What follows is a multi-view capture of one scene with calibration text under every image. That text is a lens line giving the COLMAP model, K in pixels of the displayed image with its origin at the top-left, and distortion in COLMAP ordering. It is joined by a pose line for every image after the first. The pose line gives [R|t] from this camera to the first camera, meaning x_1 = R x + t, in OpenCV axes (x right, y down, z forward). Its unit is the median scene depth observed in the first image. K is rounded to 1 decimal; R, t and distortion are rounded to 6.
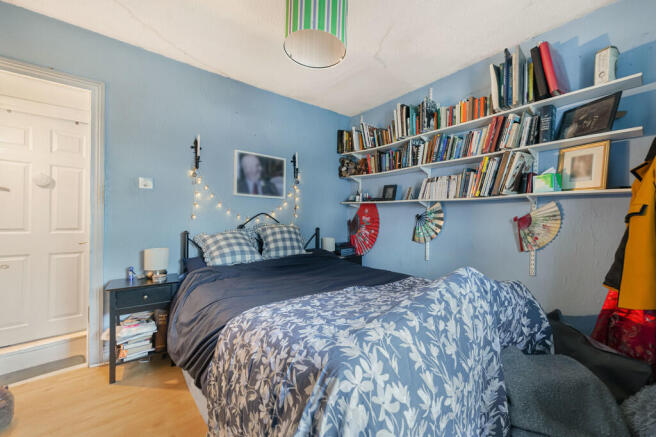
lens RADIAL K [[266.4, 0, 335.9], [0, 266.4, 219.3], [0, 0, 1]] dist [-0.000184, -0.000212]
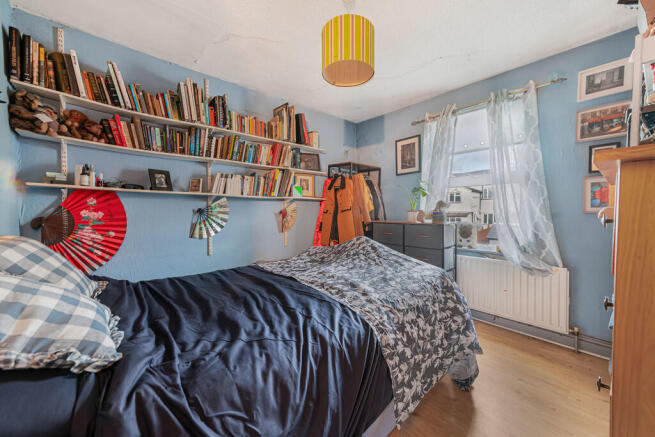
lens RADIAL K [[266.0, 0, 335.4], [0, 266.0, 219.3], [0, 0, 1]] dist [-0.000184, -0.000212]
pose [[-0.096070, -0.039052, 0.994608, -0.667590], [0.006346, 0.999186, 0.039845, -0.014466], [-0.995354, 0.010139, -0.095744, 0.611551]]
